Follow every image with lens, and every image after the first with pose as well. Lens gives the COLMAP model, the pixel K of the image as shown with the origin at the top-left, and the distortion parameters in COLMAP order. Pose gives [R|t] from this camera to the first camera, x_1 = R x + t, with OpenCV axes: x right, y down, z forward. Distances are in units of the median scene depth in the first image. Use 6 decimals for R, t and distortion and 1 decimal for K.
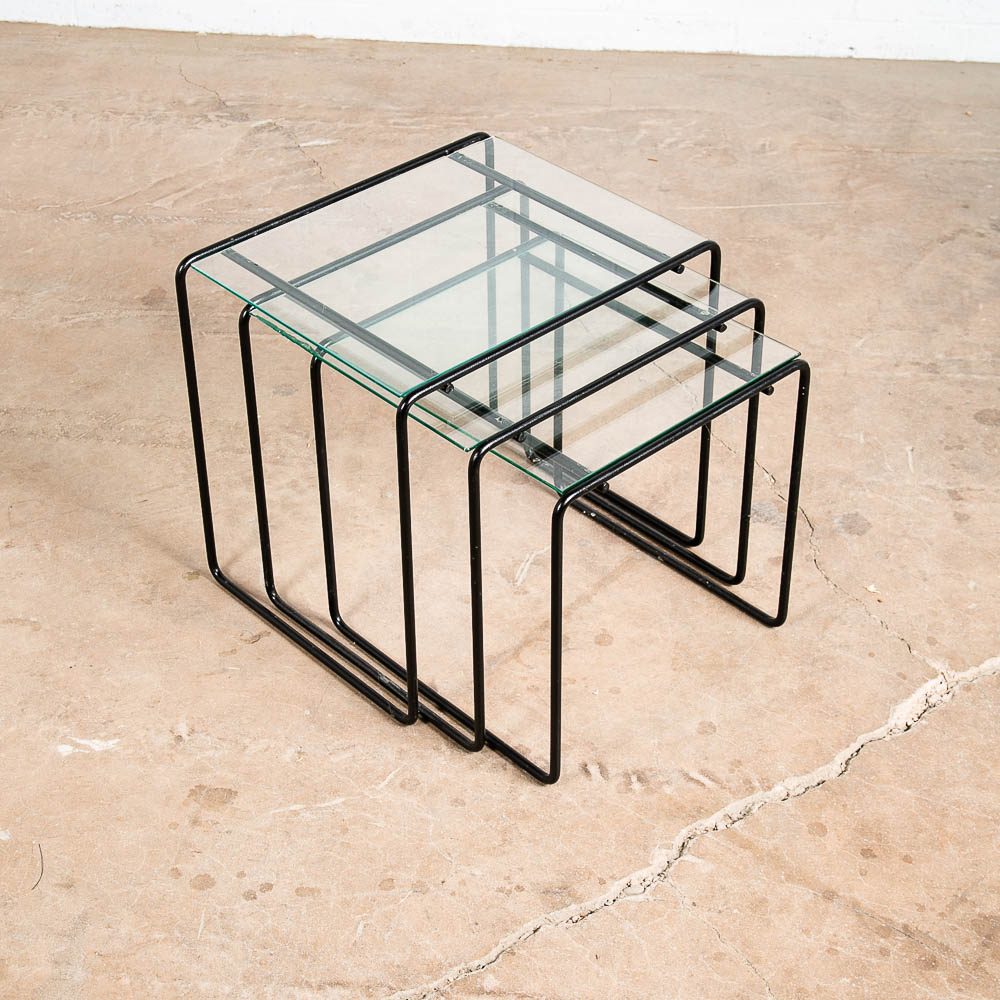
lens RADIAL K [[2089.7, 0, 469.2], [0, 2089.7, 421.6], [0, 0, 1]] dist [0.099508, 0.000000]
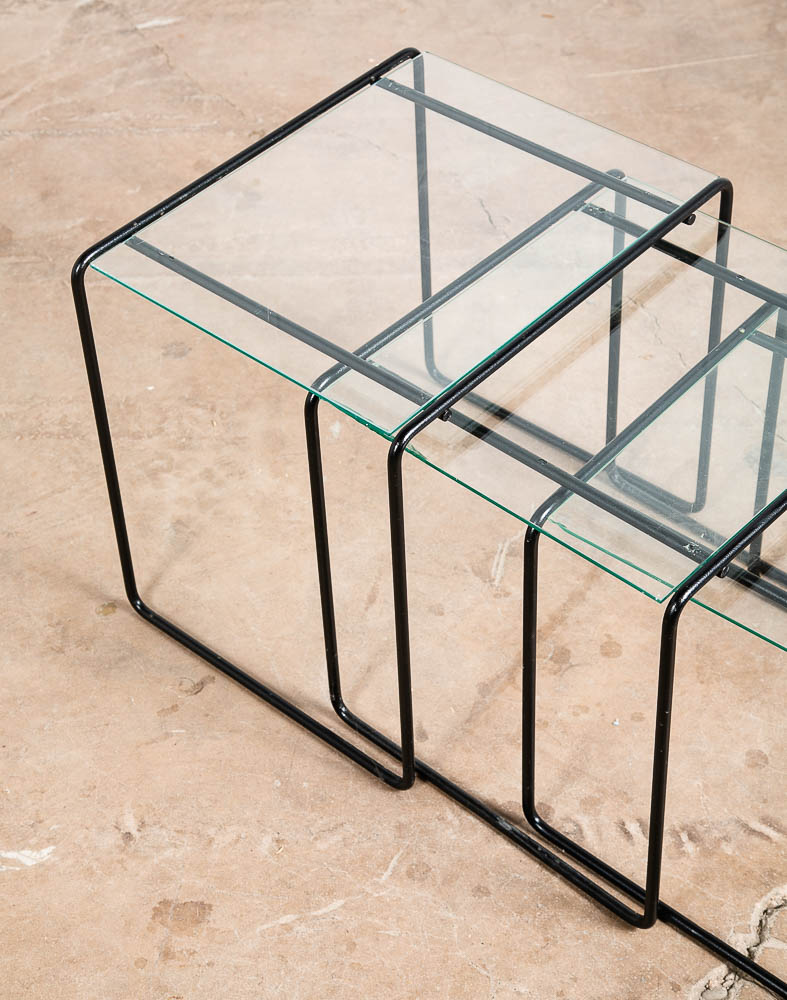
lens RADIAL K [[2066.8, 0, 389.7], [0, 2066.8, 395.4], [0, 0, 1]] dist [0.240889, 0.000000]
pose [[0.993428, -0.089413, 0.071452, -0.076234], [0.081386, 0.990782, 0.108295, -0.096816], [-0.080476, -0.101768, 0.991548, 0.186100]]
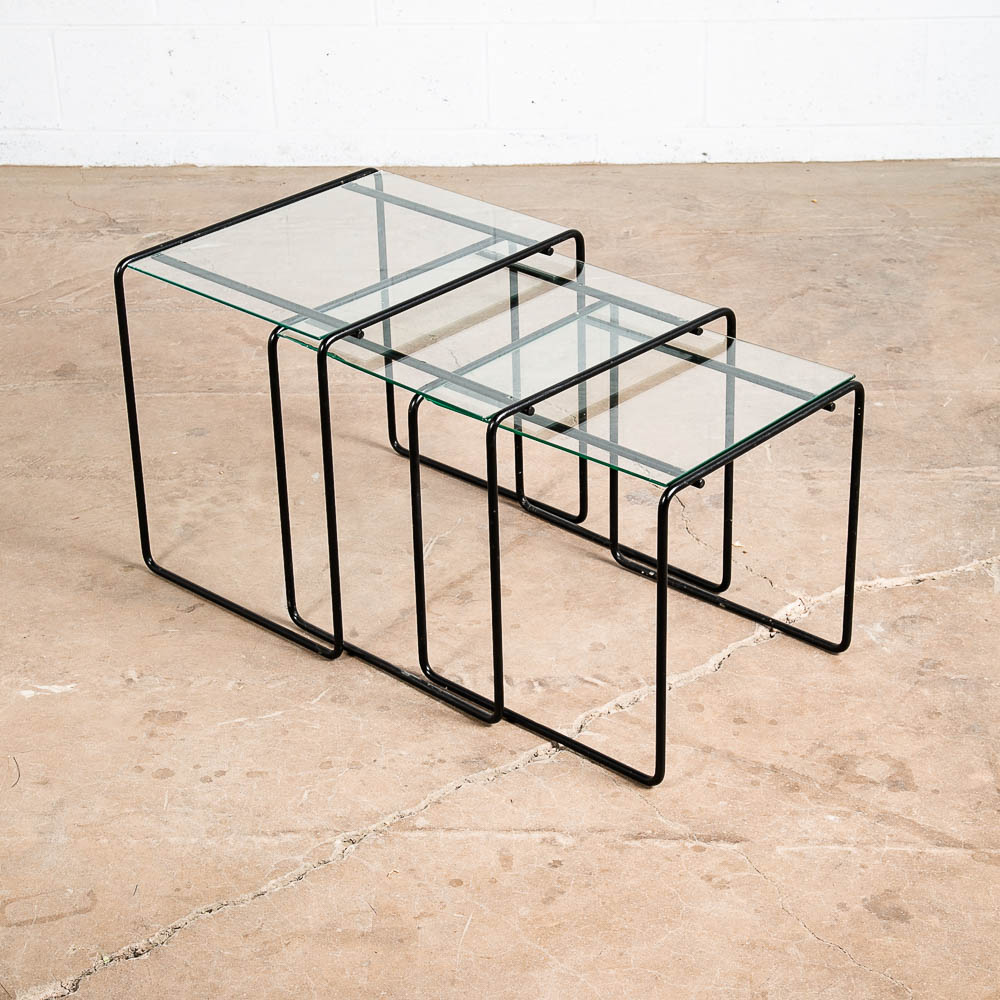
lens RADIAL K [[2469.7, 0, 489.8], [0, 2469.7, 416.4], [0, 0, 1]] dist [0.170523, 0.000000]
pose [[0.996542, -0.044151, 0.070393, -0.032538], [0.054436, 0.986938, -0.151627, 0.213895], [-0.062779, 0.154935, 0.985928, -0.325724]]
